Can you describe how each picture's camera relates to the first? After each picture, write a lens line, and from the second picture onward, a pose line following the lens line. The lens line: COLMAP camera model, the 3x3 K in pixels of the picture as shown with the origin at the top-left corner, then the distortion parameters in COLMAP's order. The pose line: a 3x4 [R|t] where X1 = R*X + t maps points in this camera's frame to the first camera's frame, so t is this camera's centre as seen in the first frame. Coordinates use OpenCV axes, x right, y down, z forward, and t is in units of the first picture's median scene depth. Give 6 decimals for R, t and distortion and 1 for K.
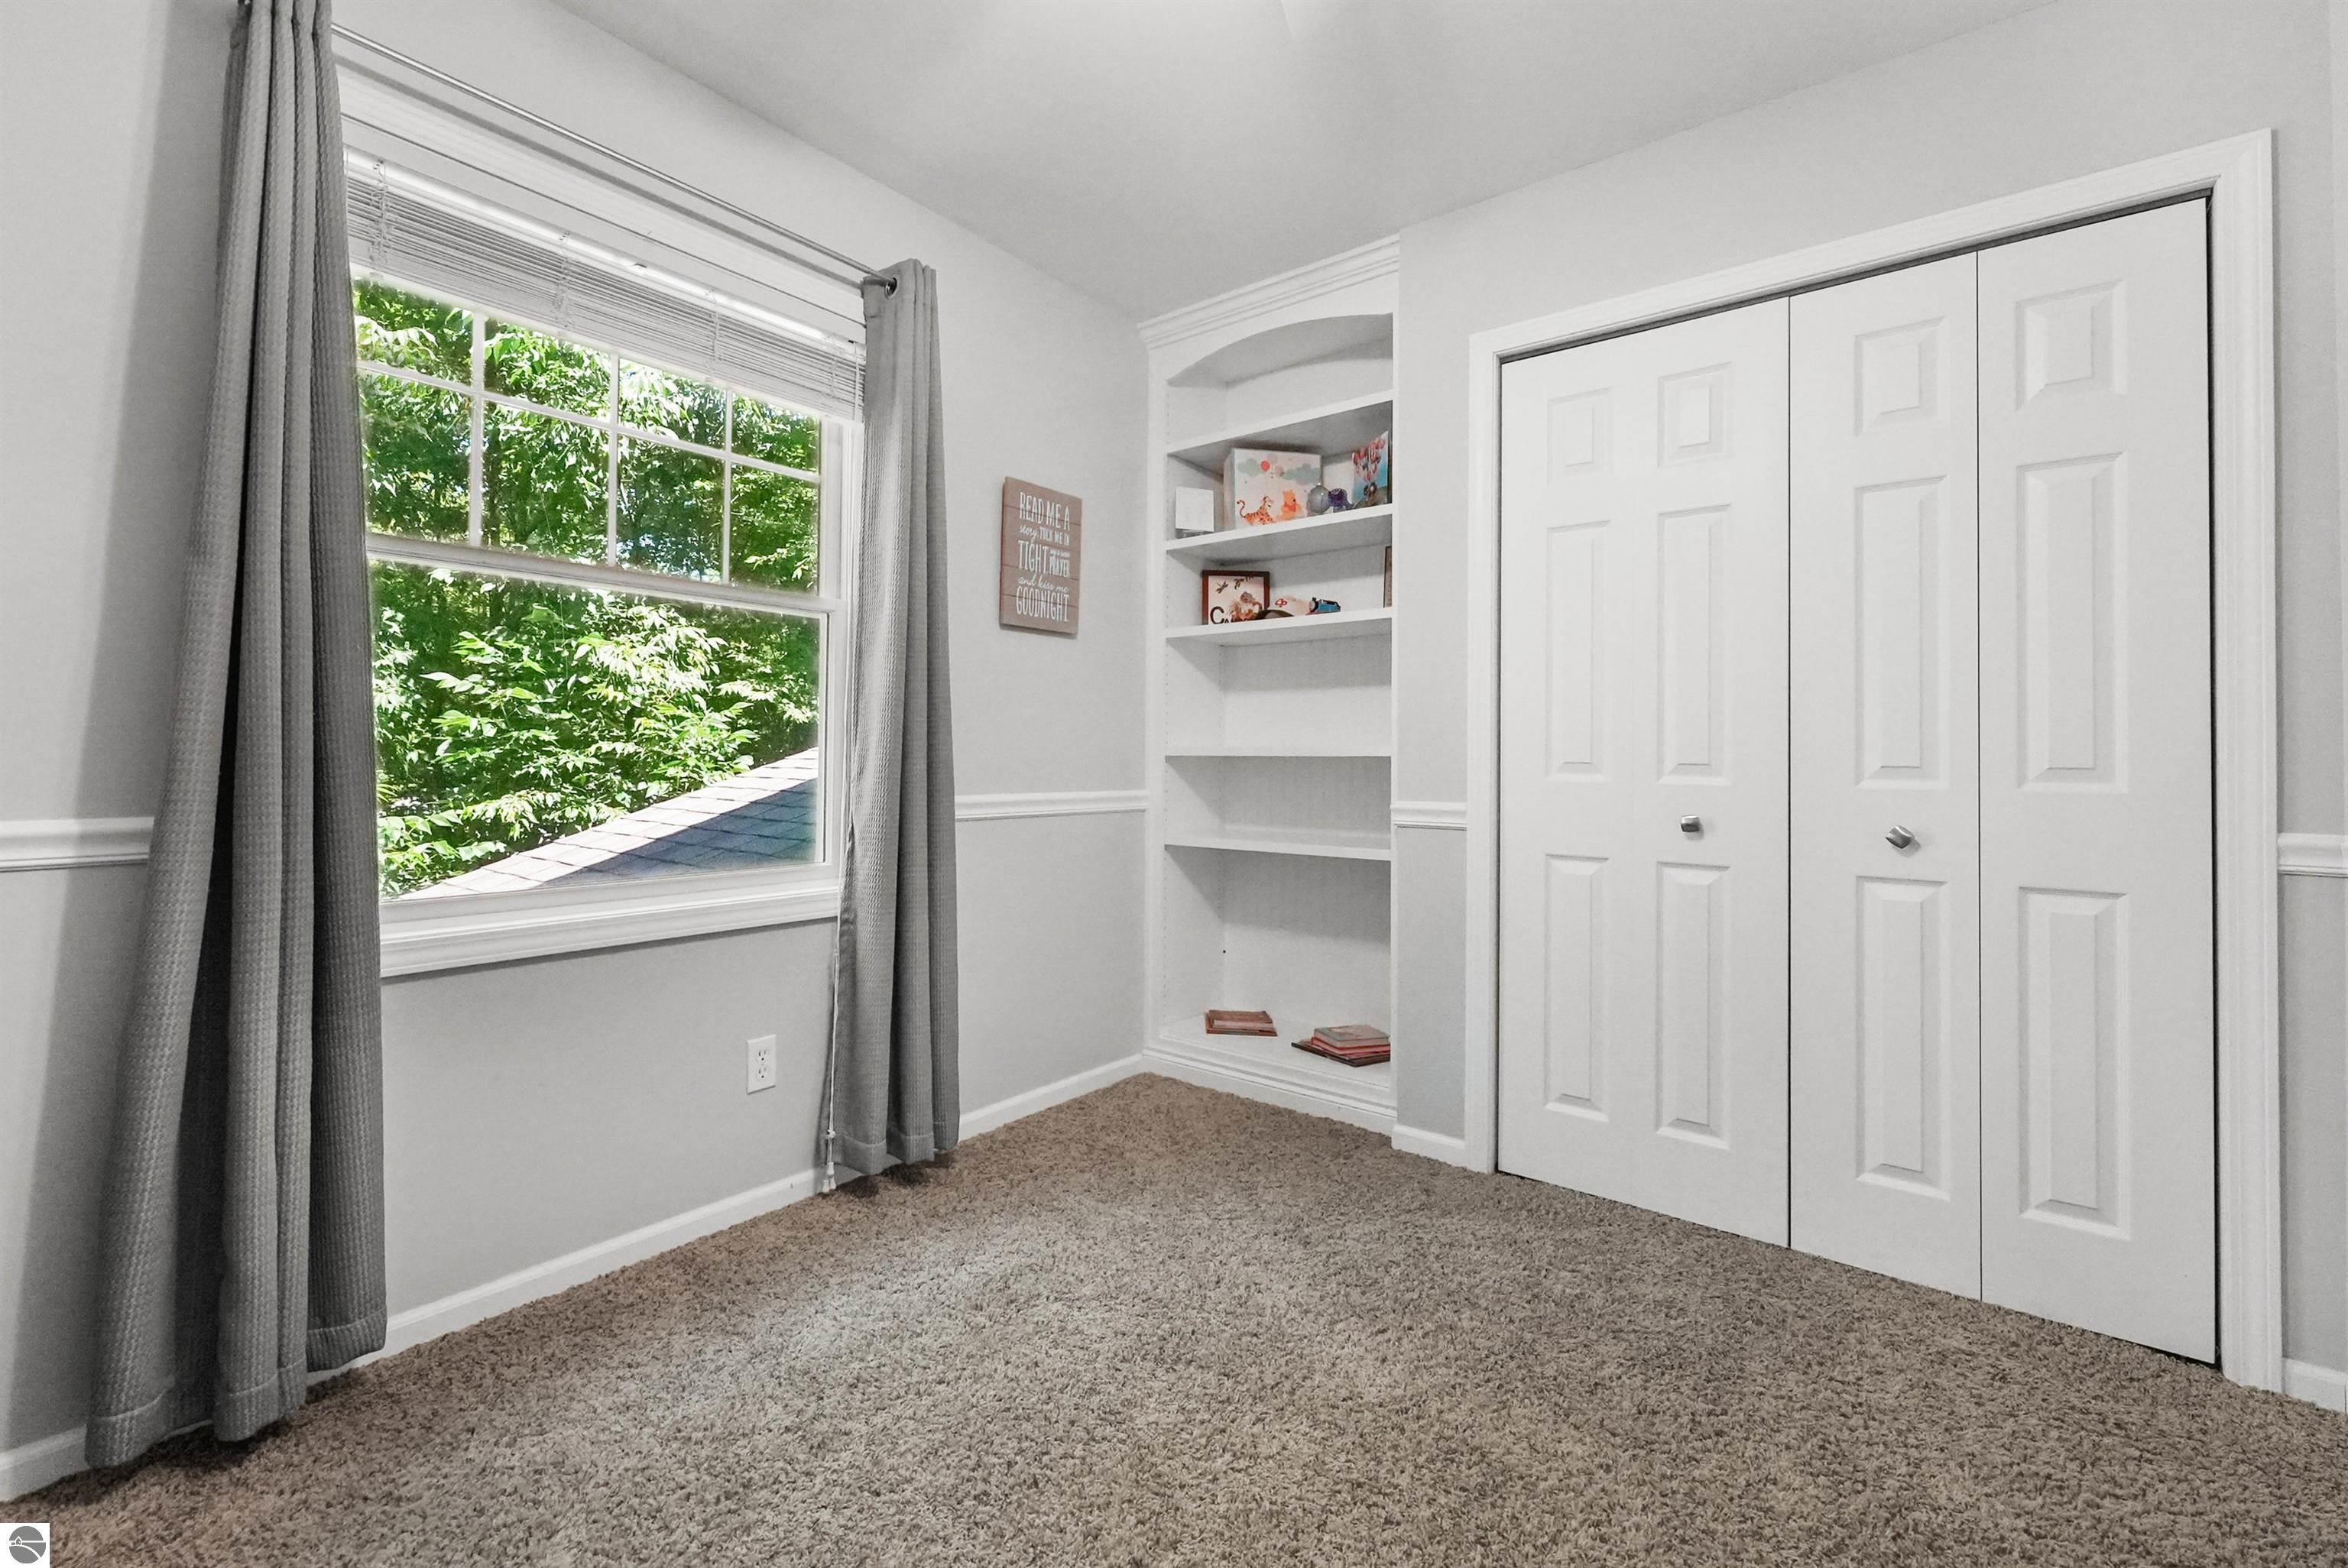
lens RADIAL K [[976.3, 0, 1148.8], [0, 976.3, 739.1], [0, 0, 1]] dist [-0.022734, -0.000297]
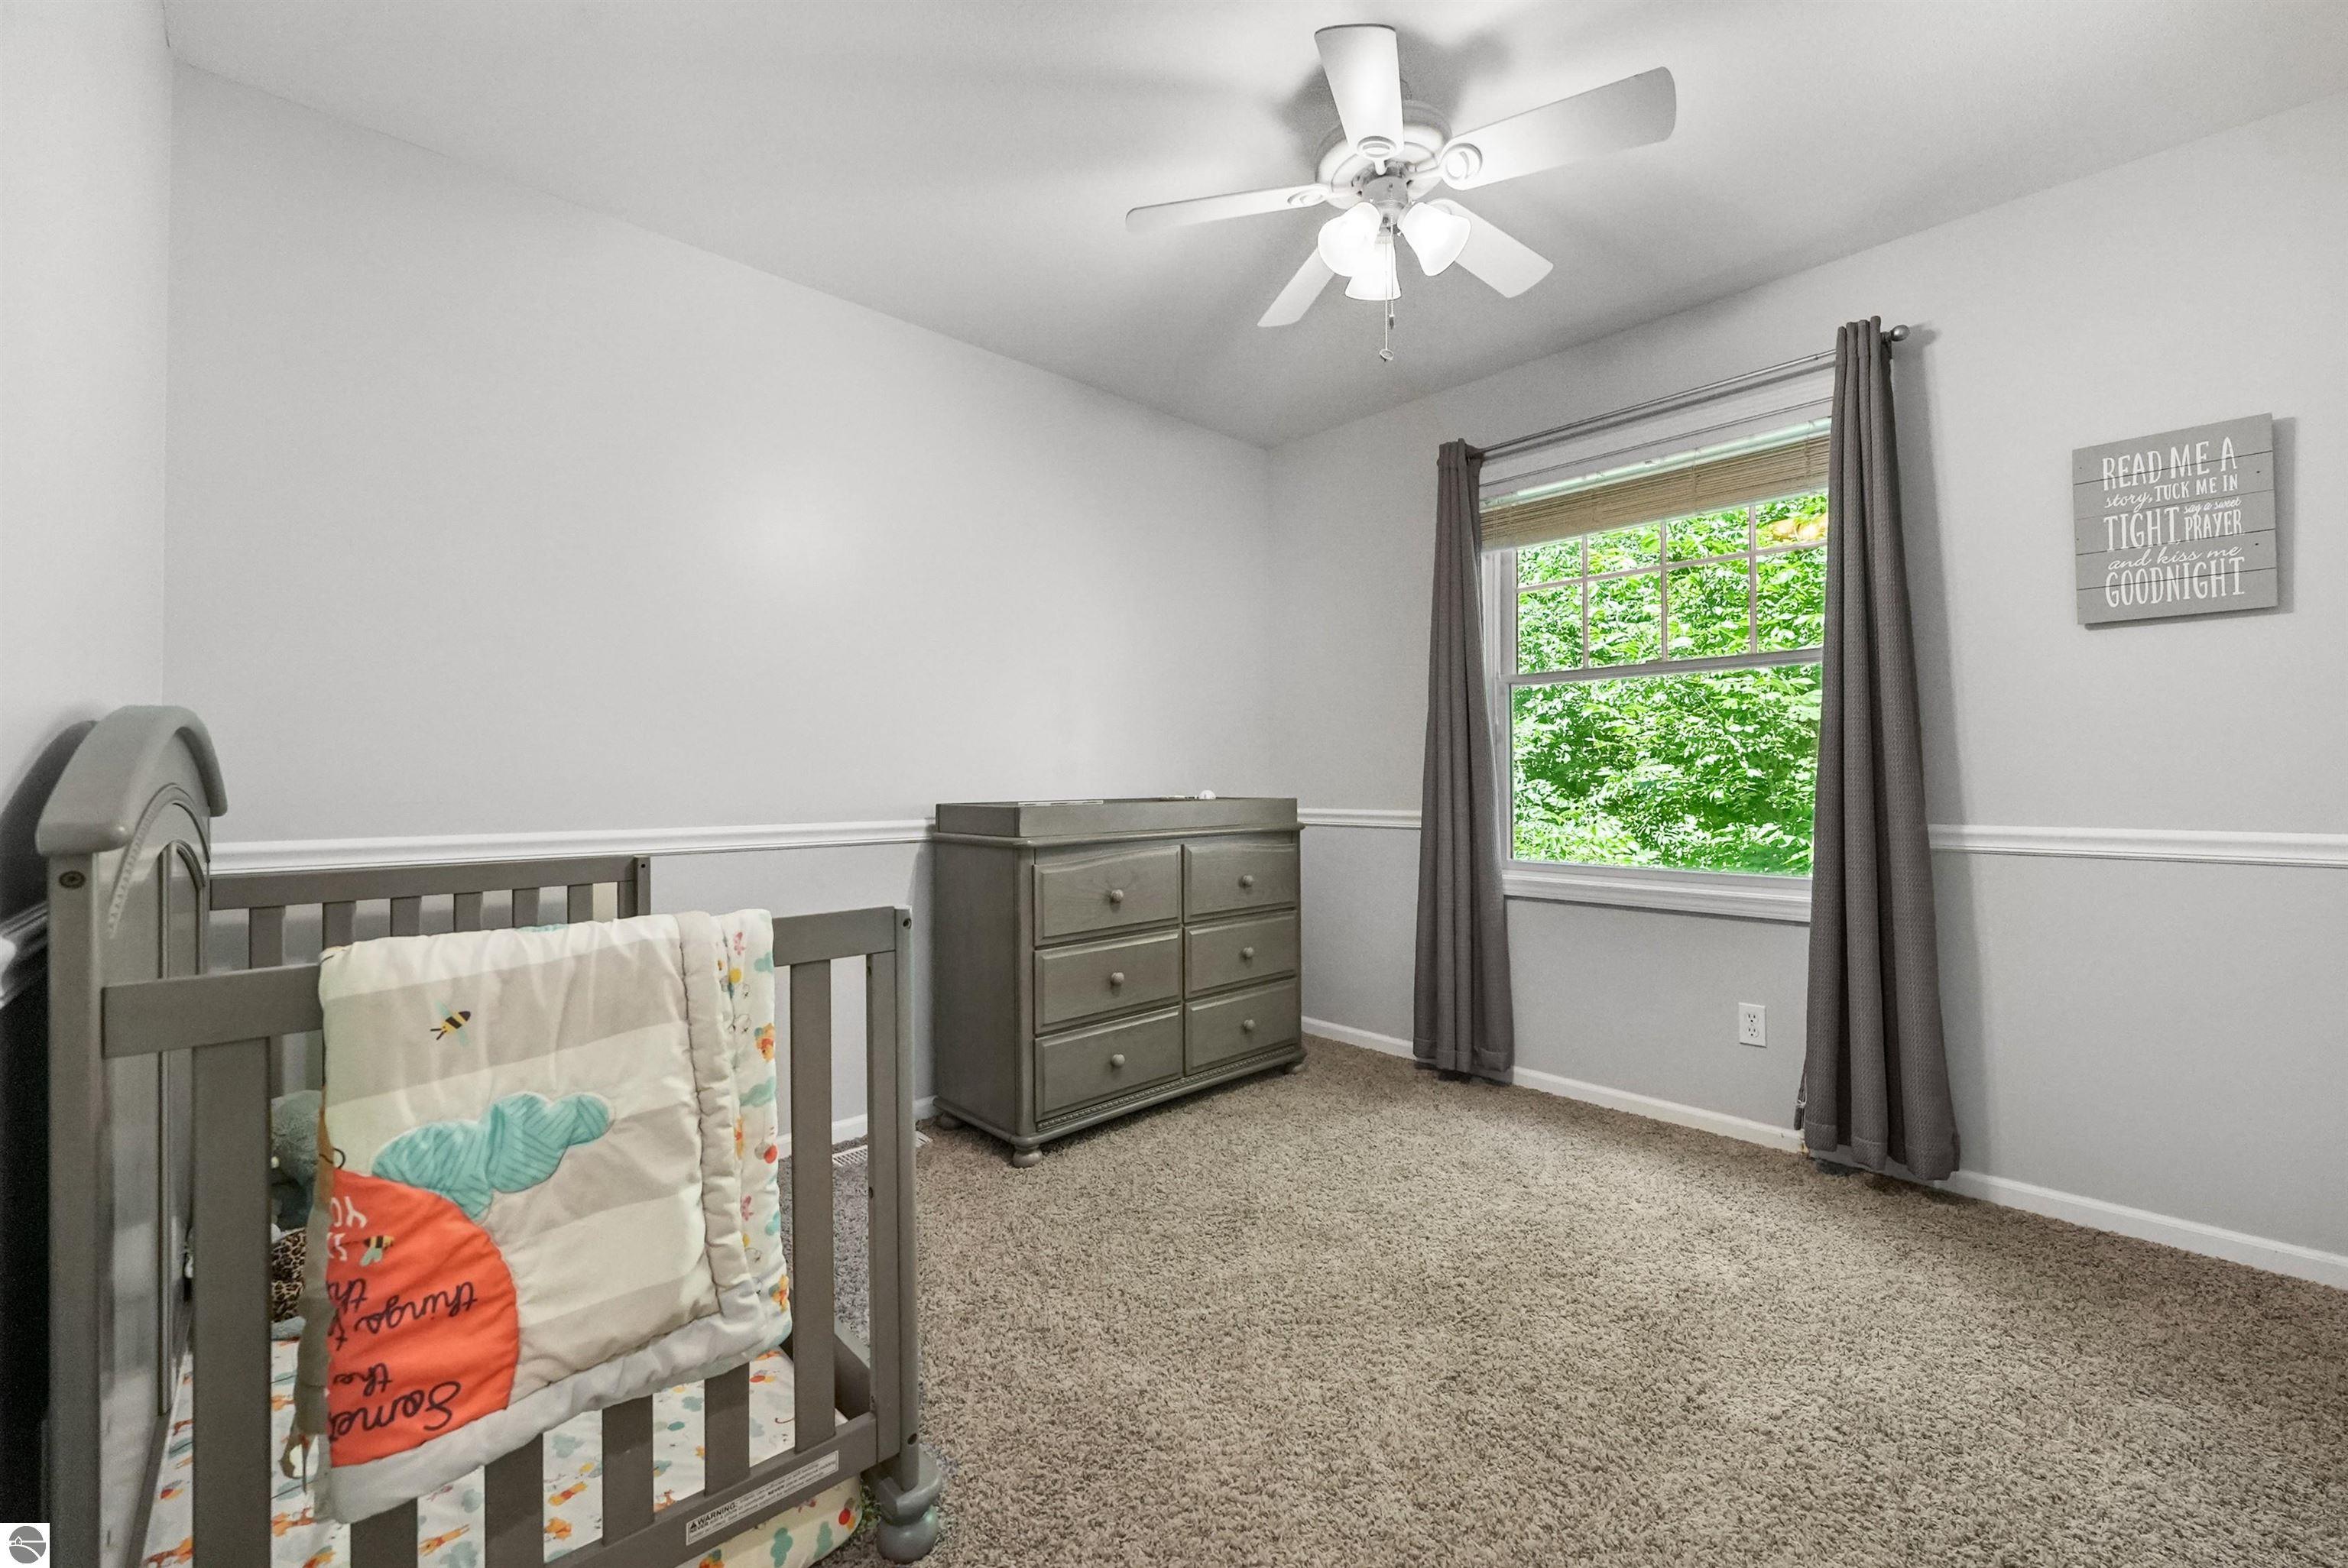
lens RADIAL K [[947.7, 0, 1175.3], [0, 947.7, 779.8], [0, 0, 1]] dist [-0.001047, 0.000018]
pose [[-0.146296, -0.011730, -0.989171, 0.886597], [0.016719, 0.999758, -0.014328, 0.015193], [0.989100, -0.018634, -0.146064, 0.403055]]
